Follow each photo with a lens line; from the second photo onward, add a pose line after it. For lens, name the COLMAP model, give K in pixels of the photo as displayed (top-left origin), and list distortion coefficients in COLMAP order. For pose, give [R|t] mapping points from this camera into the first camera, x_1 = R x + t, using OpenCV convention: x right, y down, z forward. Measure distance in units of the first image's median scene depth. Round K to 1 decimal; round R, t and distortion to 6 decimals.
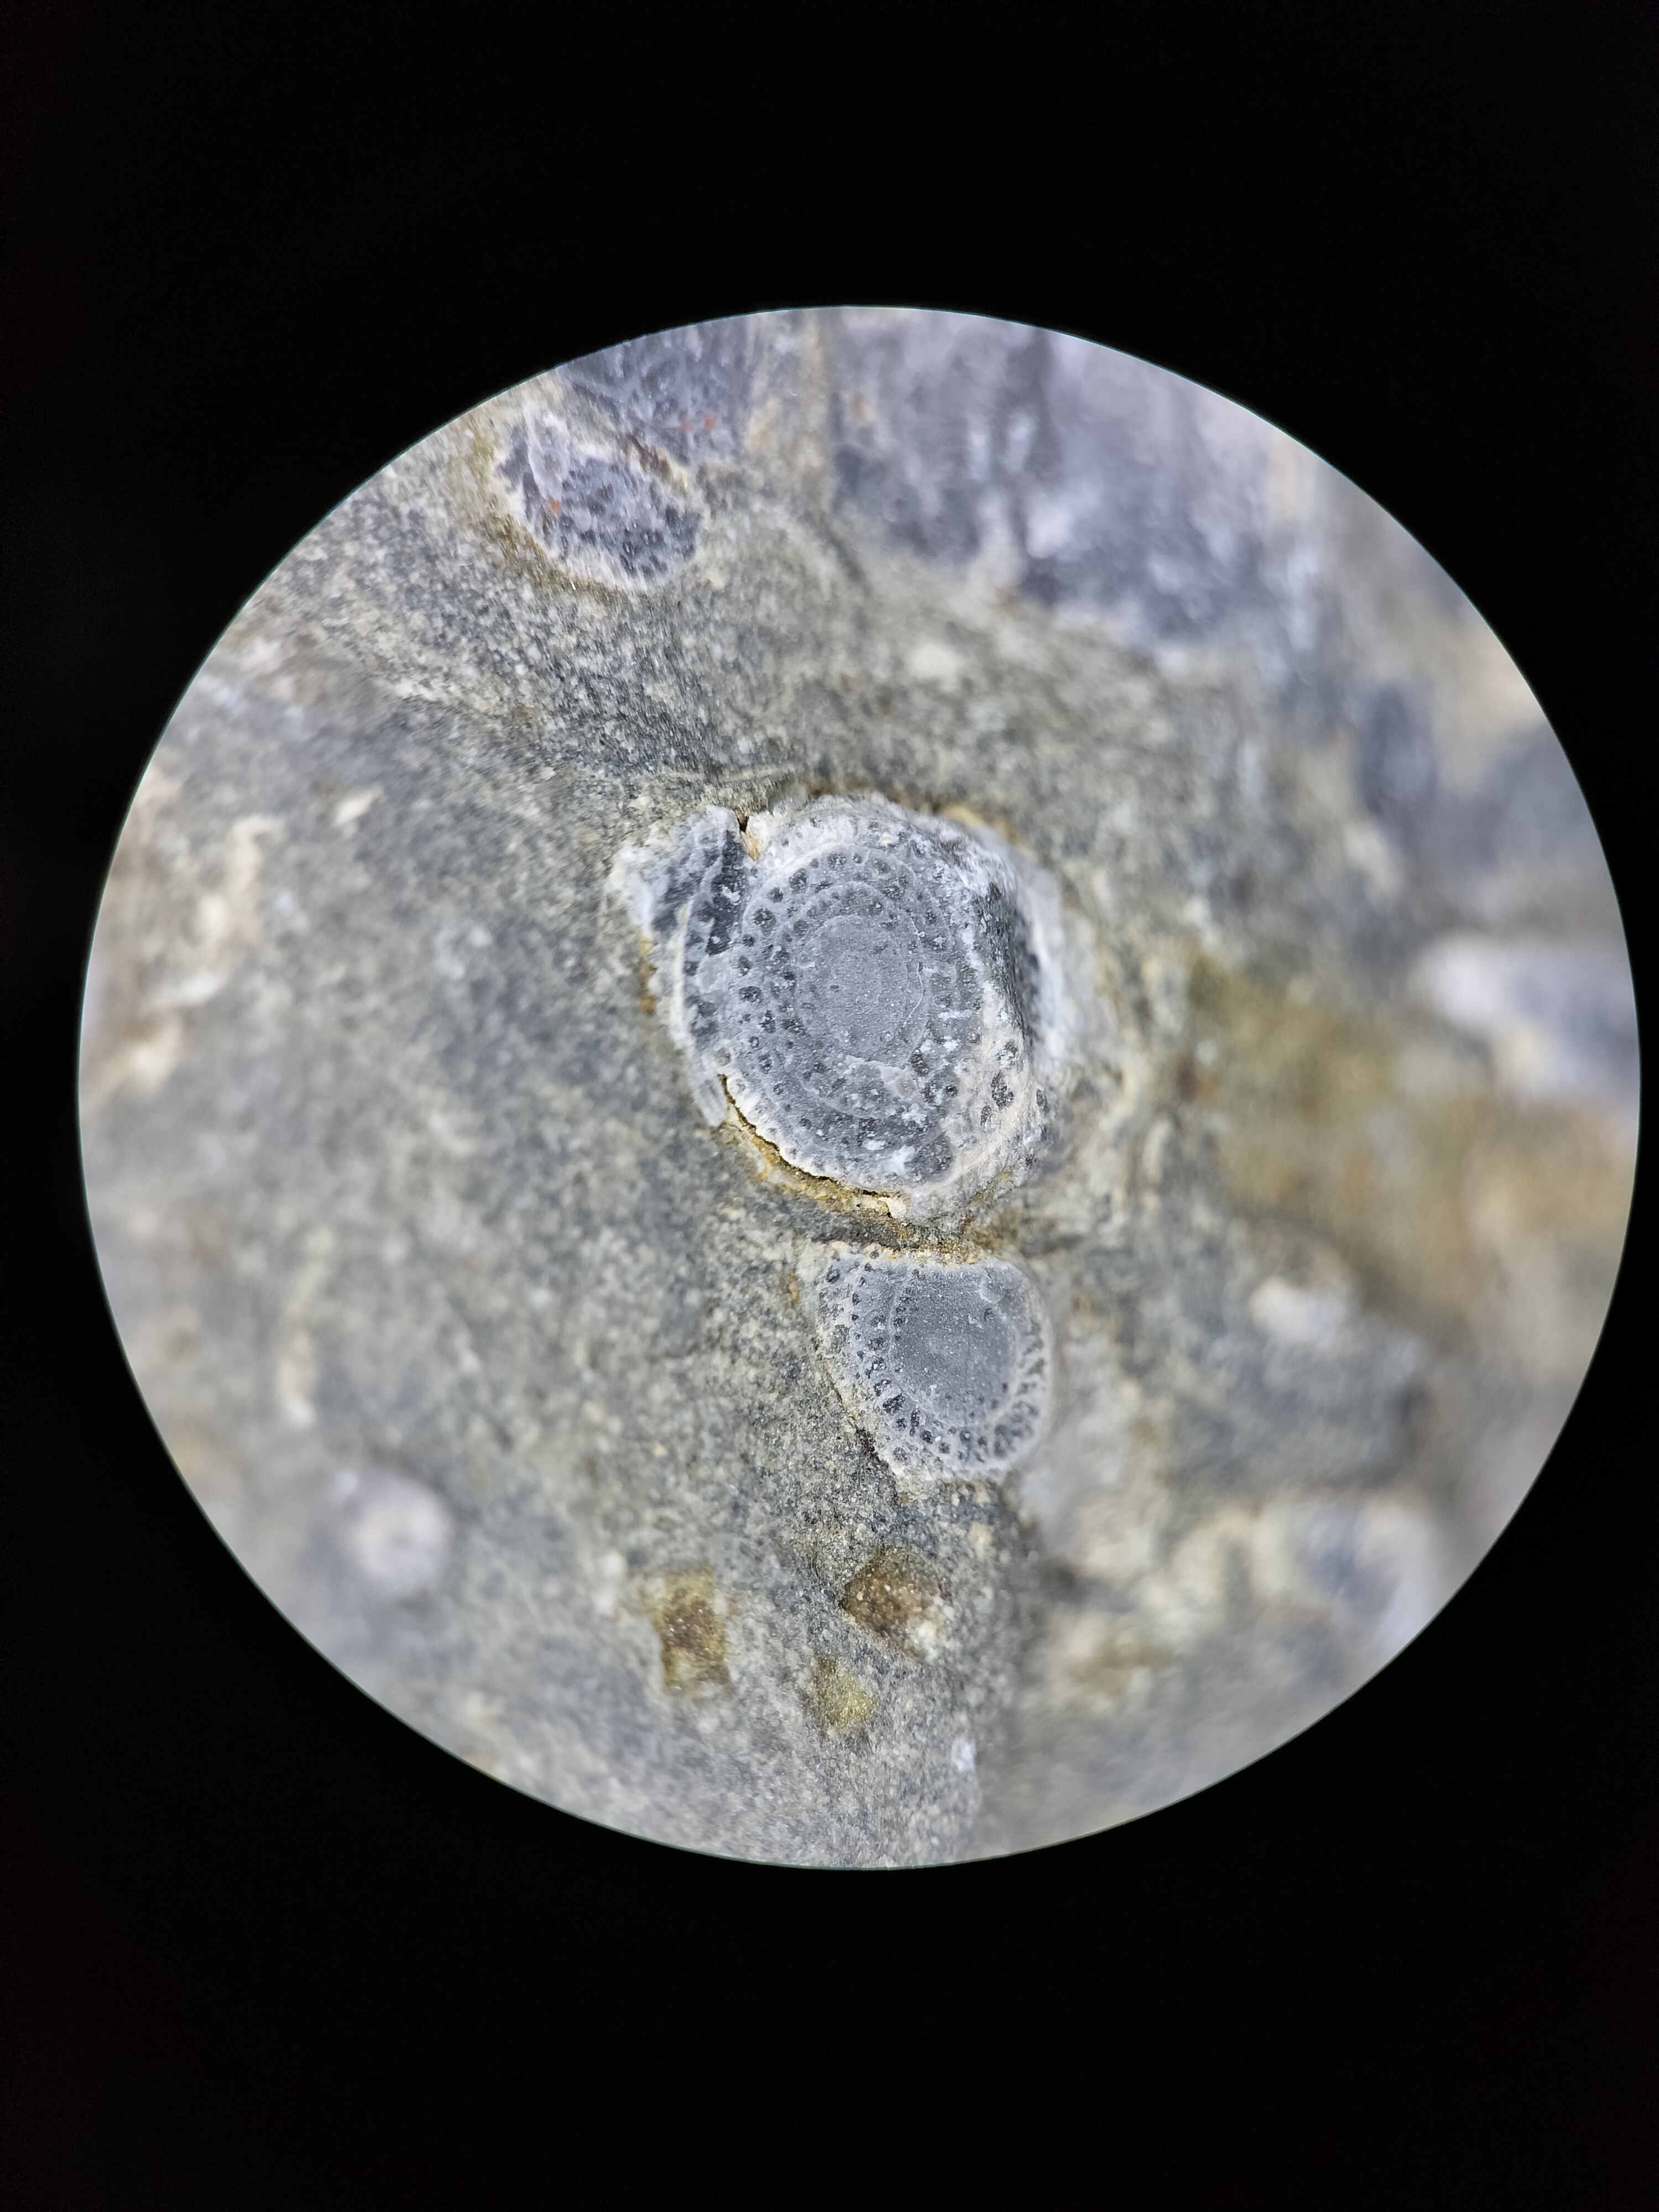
lens RADIAL K [[1760.2, 0, 832.7], [0, 1760.2, 1104.1], [0, 0, 1]] dist [0.041889, -0.004670]
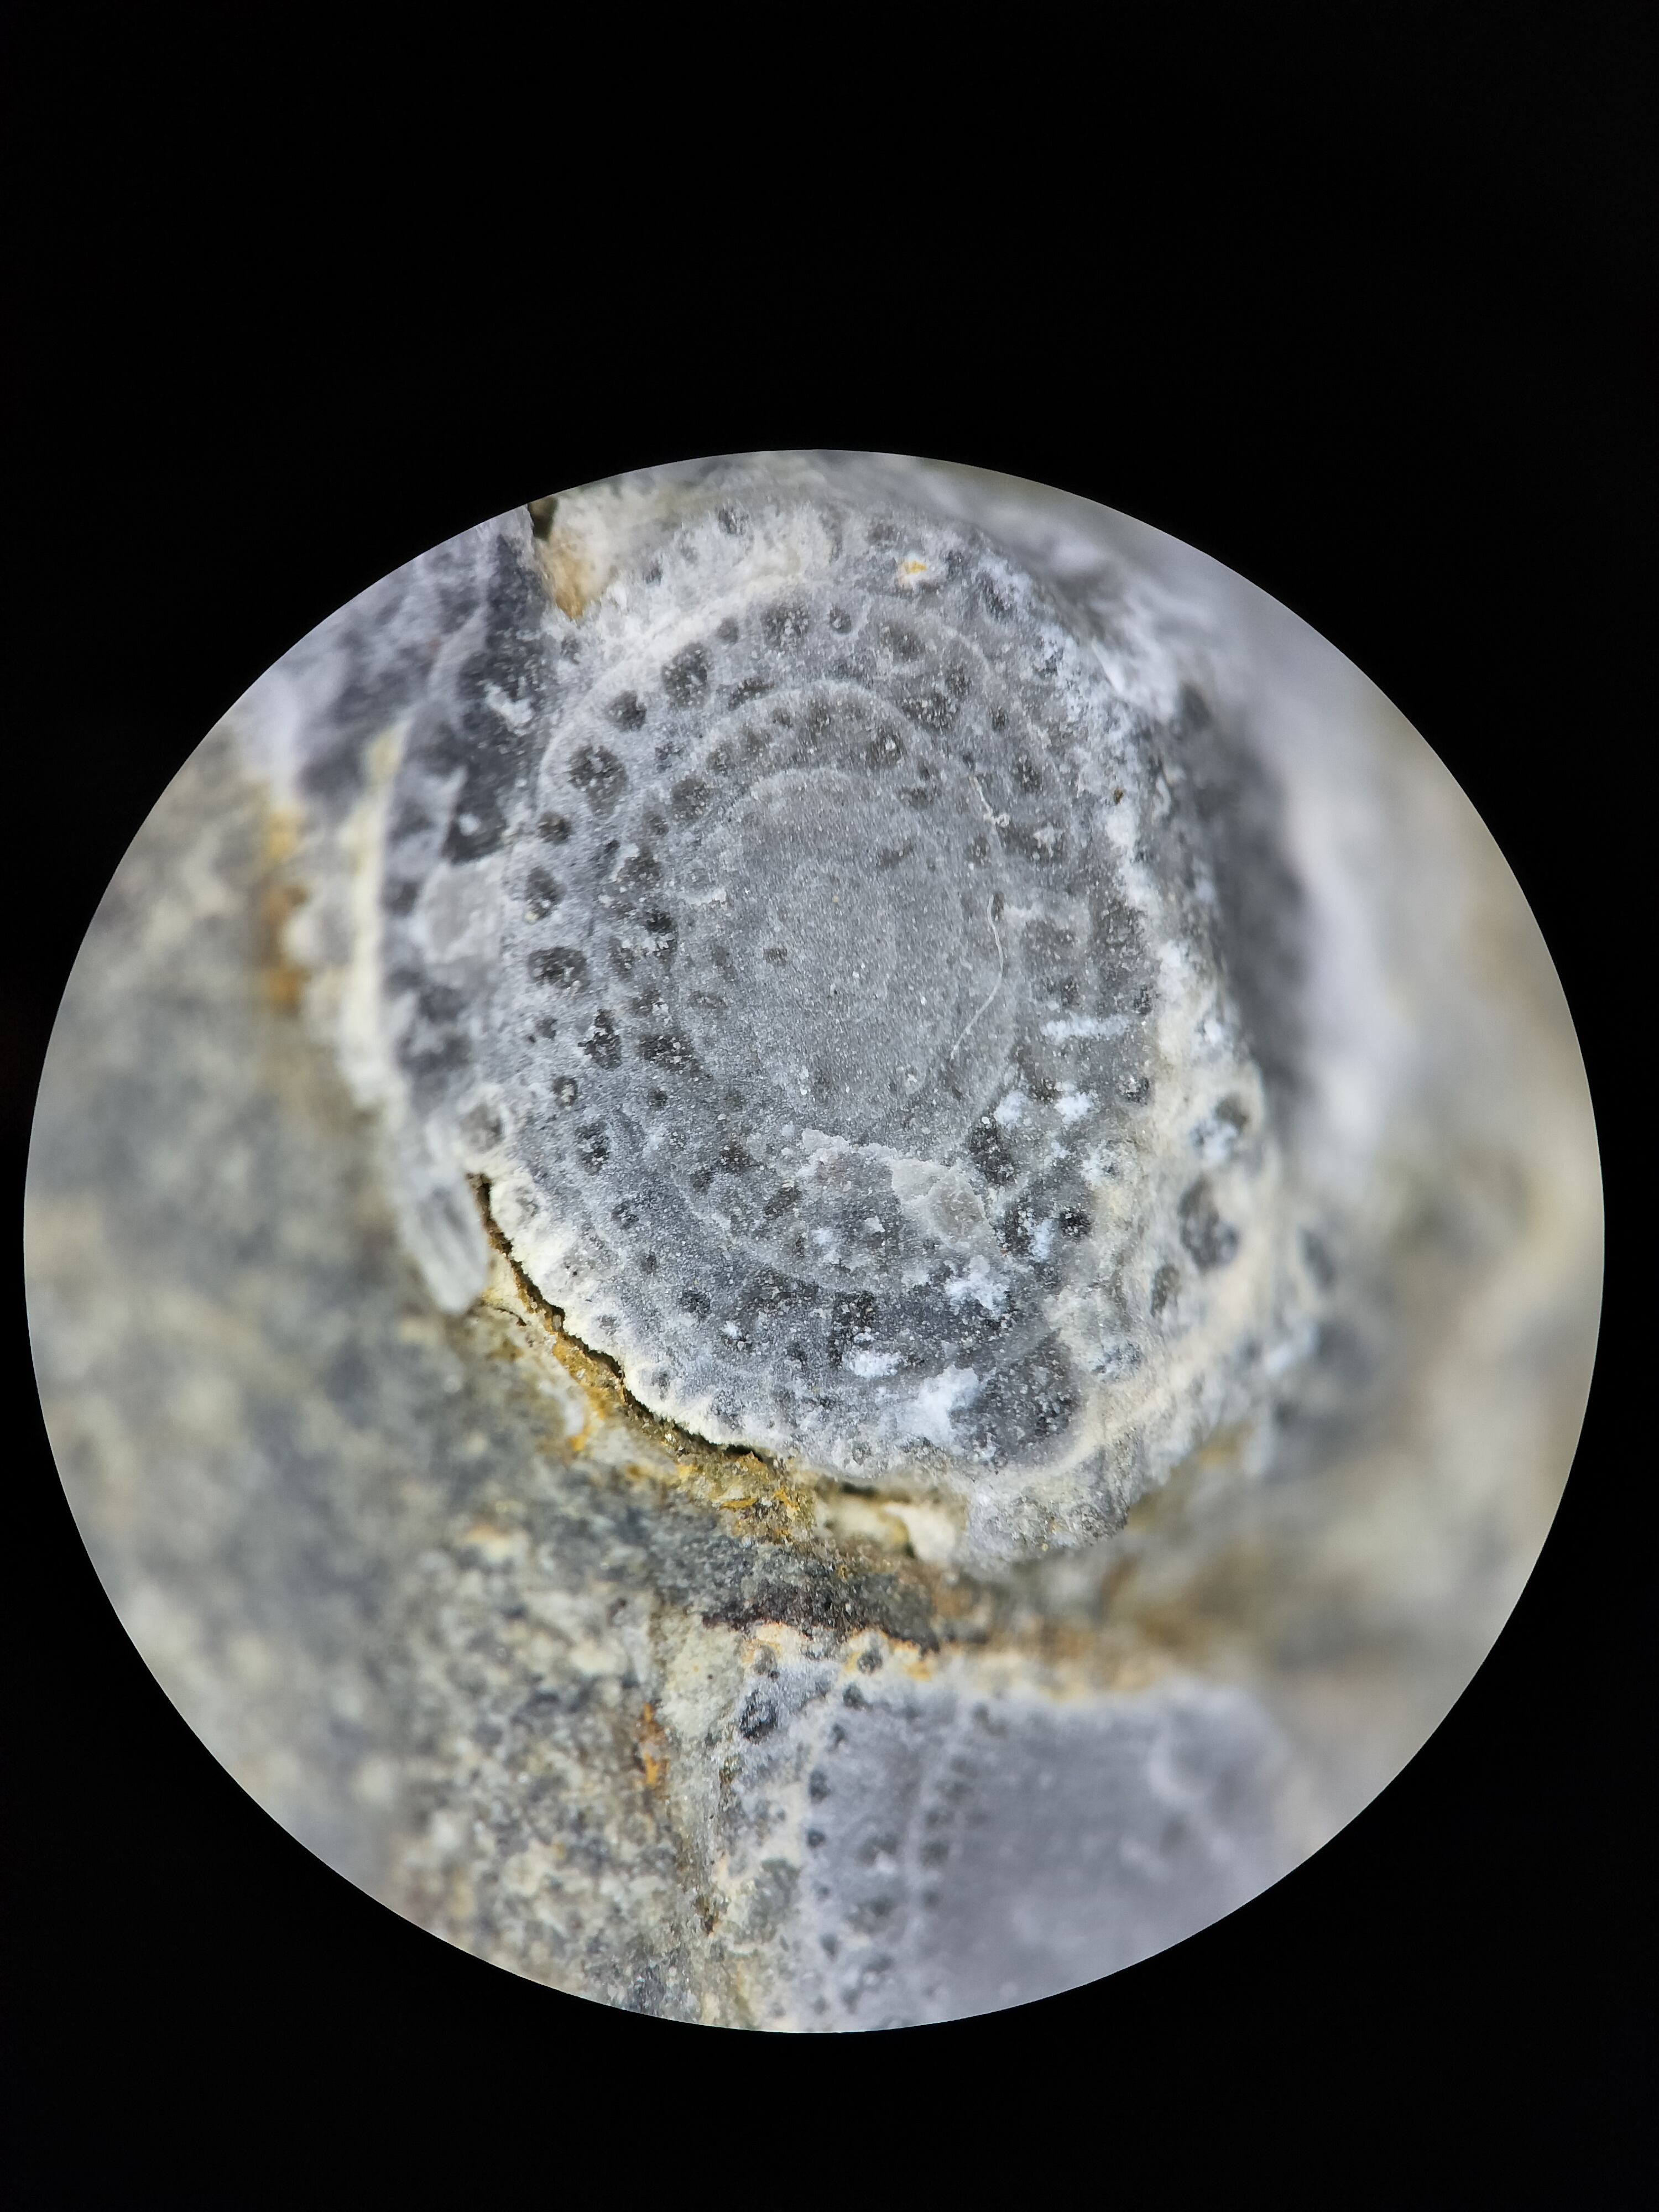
lens RADIAL K [[1760.2, 0, 868.2], [0, 1760.2, 1073.7], [0, 0, 1]] dist [0.041889, -0.004670]
pose [[0.999189, 0.015186, 0.037293, 0.007389], [-0.011893, 0.996139, -0.086983, -0.006320], [-0.038470, 0.086469, 0.995512, 0.616345]]
